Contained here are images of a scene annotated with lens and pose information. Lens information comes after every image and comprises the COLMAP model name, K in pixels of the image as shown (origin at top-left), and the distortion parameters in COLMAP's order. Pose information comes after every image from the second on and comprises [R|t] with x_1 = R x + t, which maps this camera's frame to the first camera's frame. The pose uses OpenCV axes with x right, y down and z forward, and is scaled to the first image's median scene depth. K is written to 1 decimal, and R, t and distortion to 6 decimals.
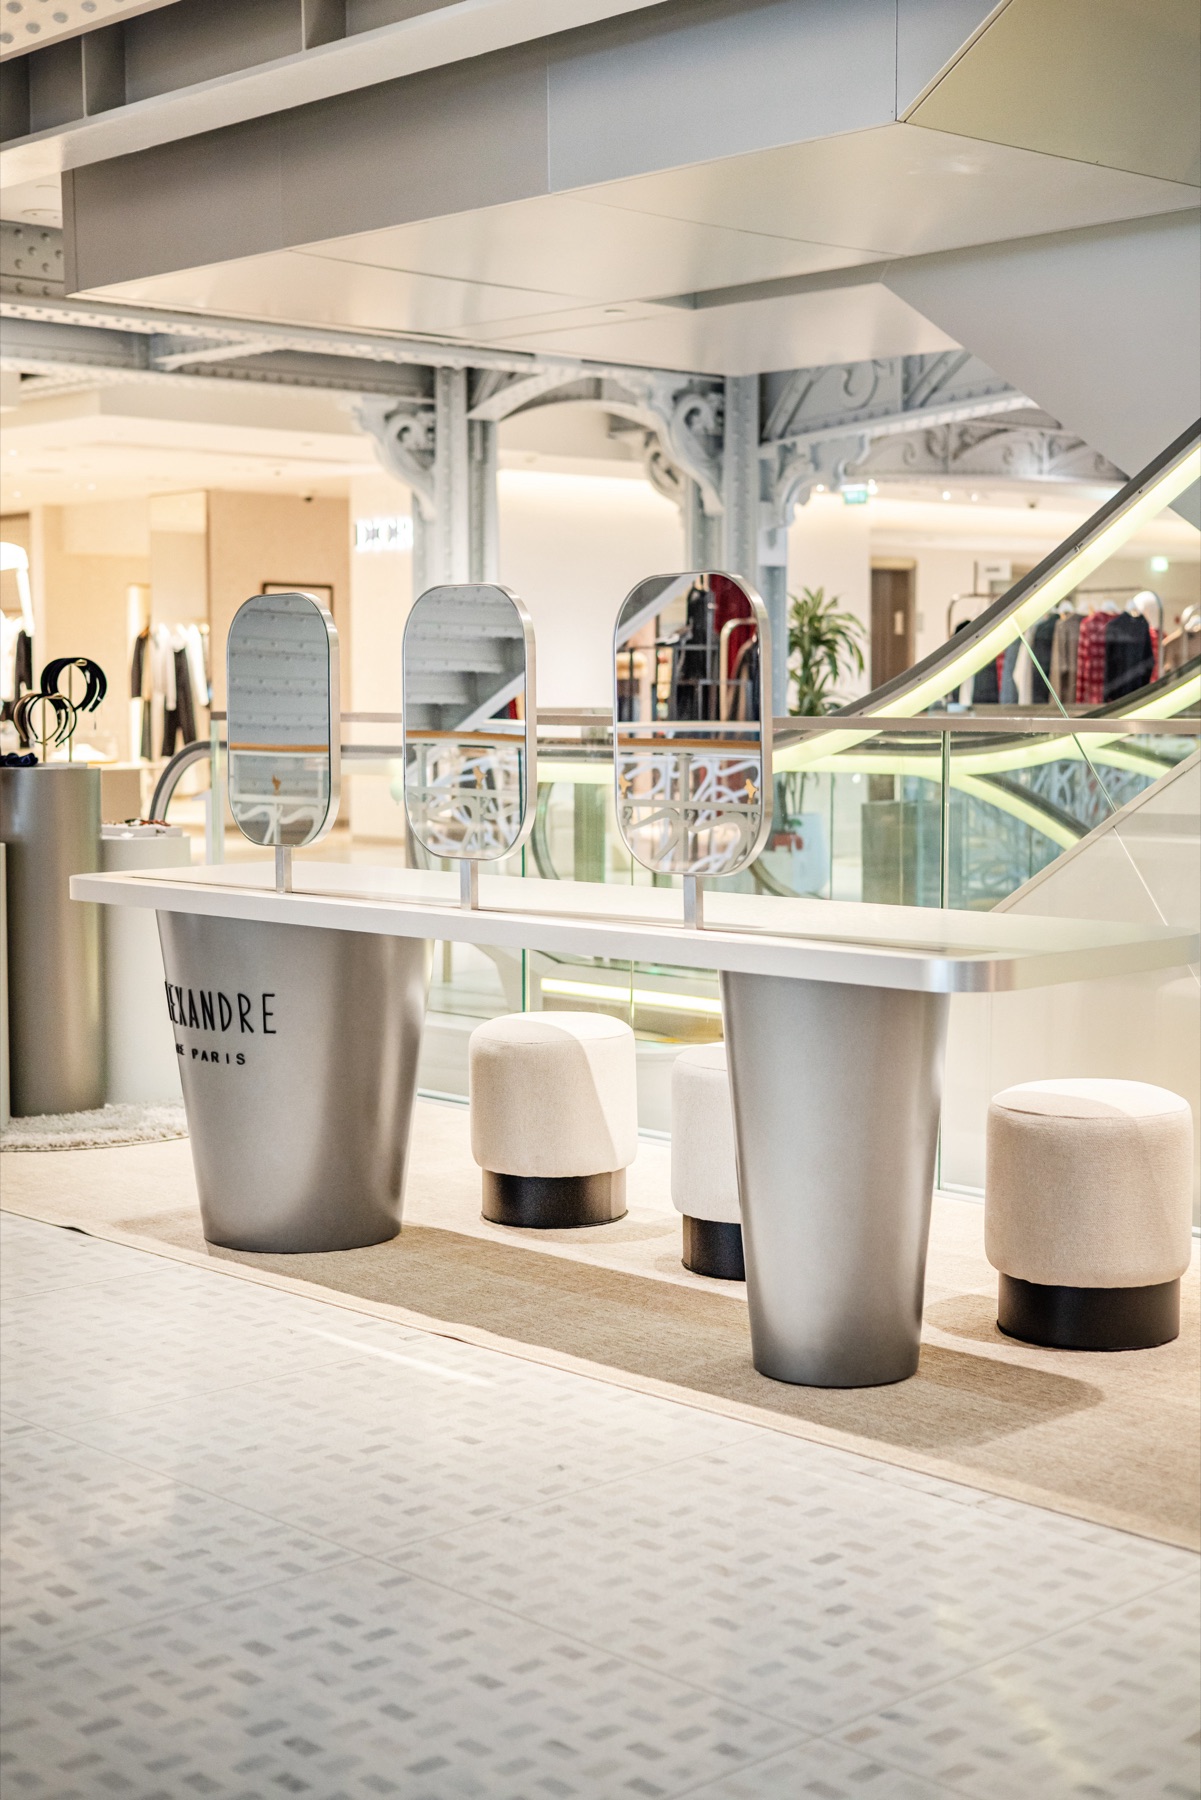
lens RADIAL K [[2595.1, 0, 600.5], [0, 2595.1, 900.0], [0, 0, 1]] dist [0.005192, 0.156112]
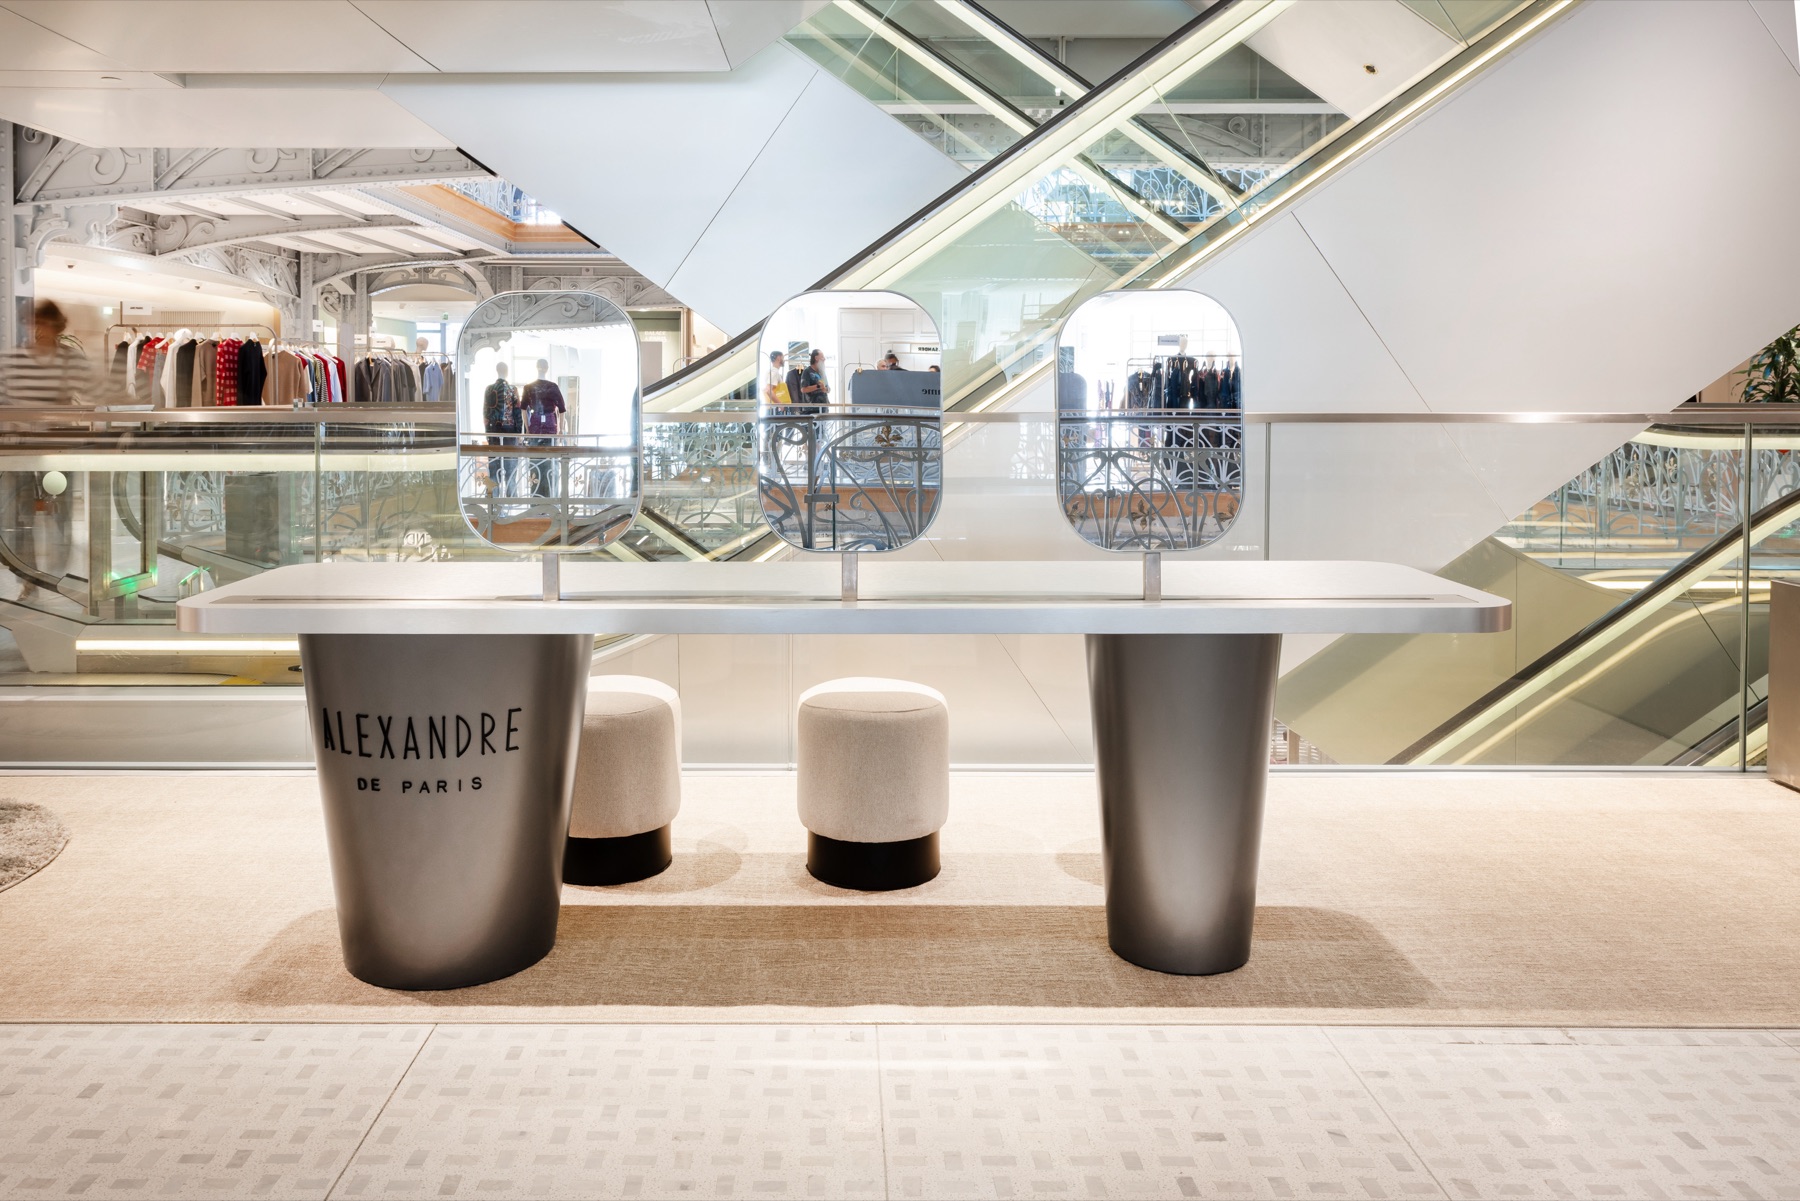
lens RADIAL K [[1397.7, 0, 849.9], [0, 1397.7, 402.0], [0, 0, 1]] dist [0.012542, -0.004418]
pose [[0.680237, -0.002512, 0.732988, -0.170792], [0.056977, 0.997150, -0.049460, -0.017652], [-0.730774, 0.075408, 0.678441, 0.224631]]
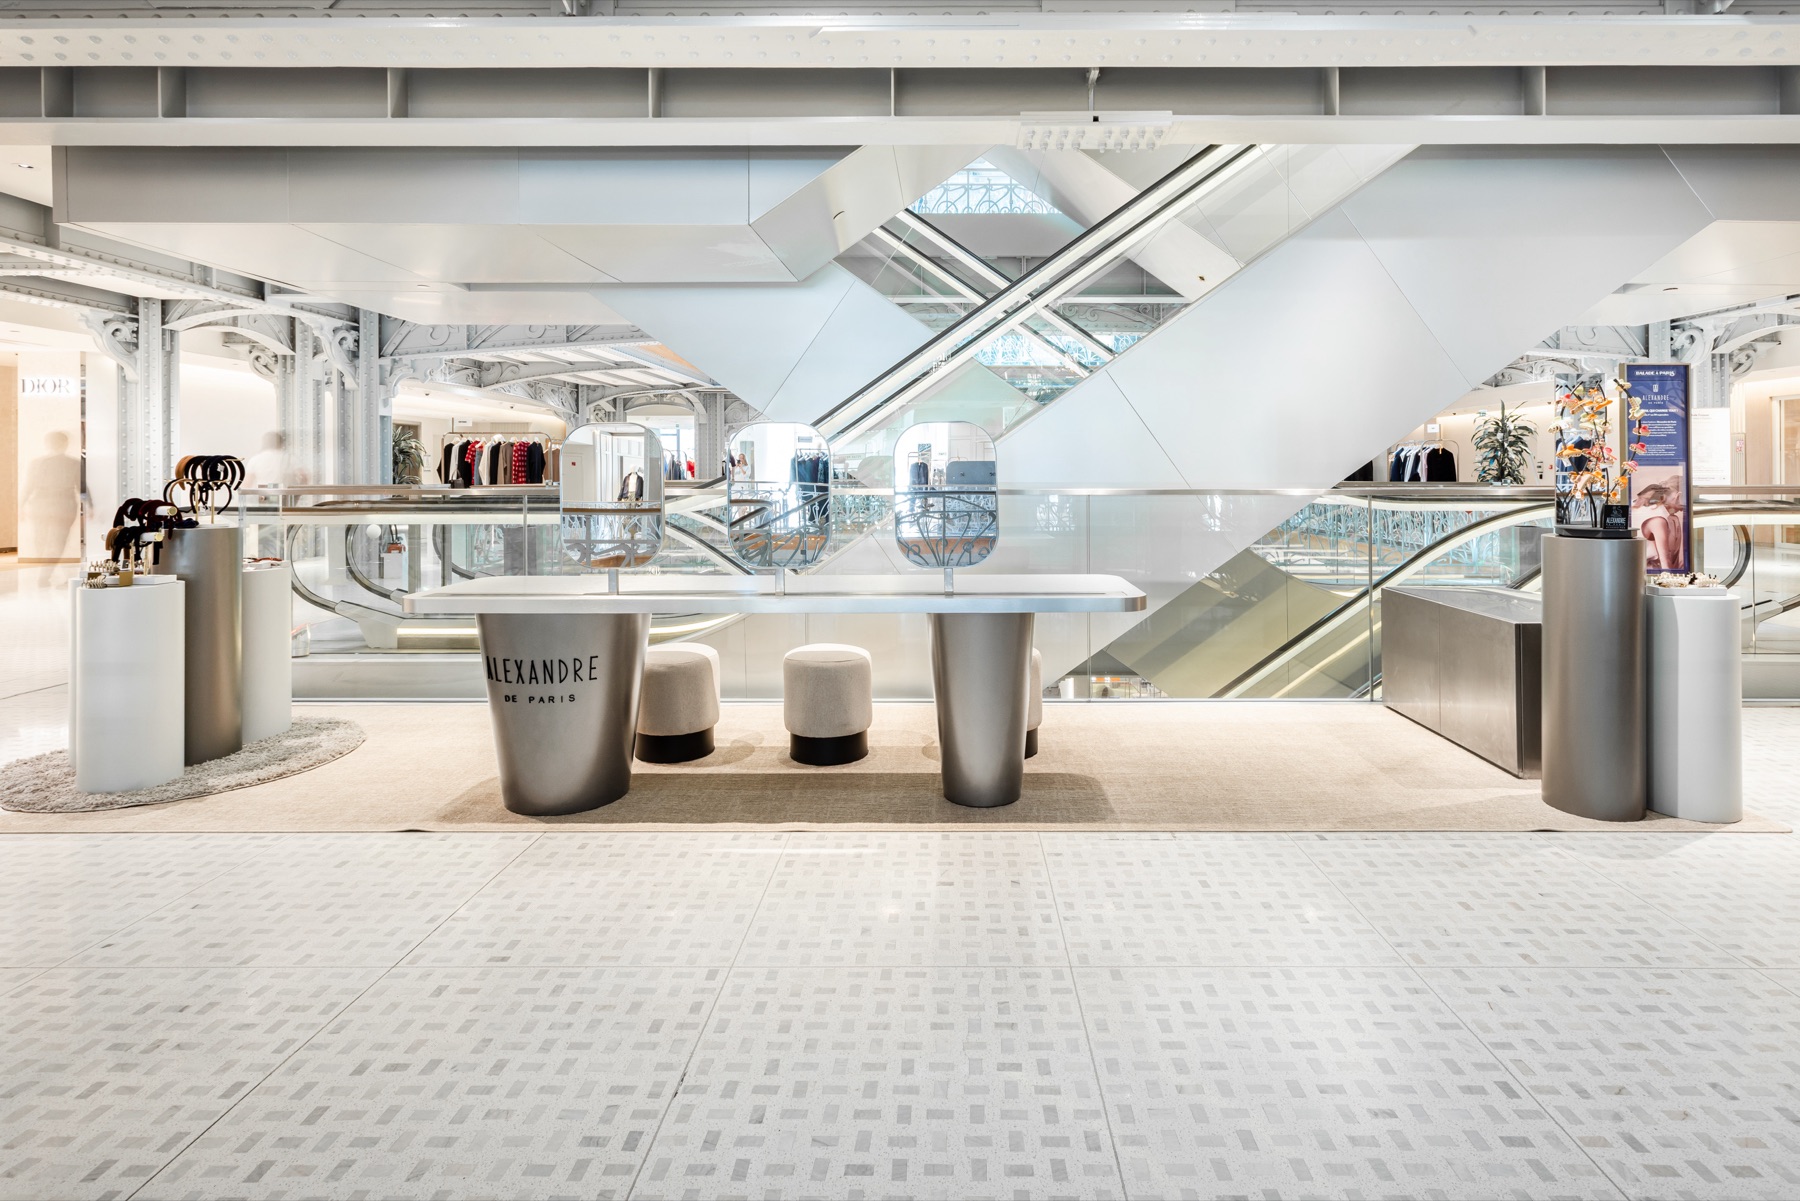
lens RADIAL K [[926.9, 0, 964.7], [0, 926.9, 466.5], [0, 0, 1]] dist [0.004648, 0.001475]
pose [[0.678927, 0.007847, 0.734164, -0.166432], [0.058002, 0.996244, -0.064286, -0.013890], [-0.731911, 0.086228, 0.675922, 0.163487]]
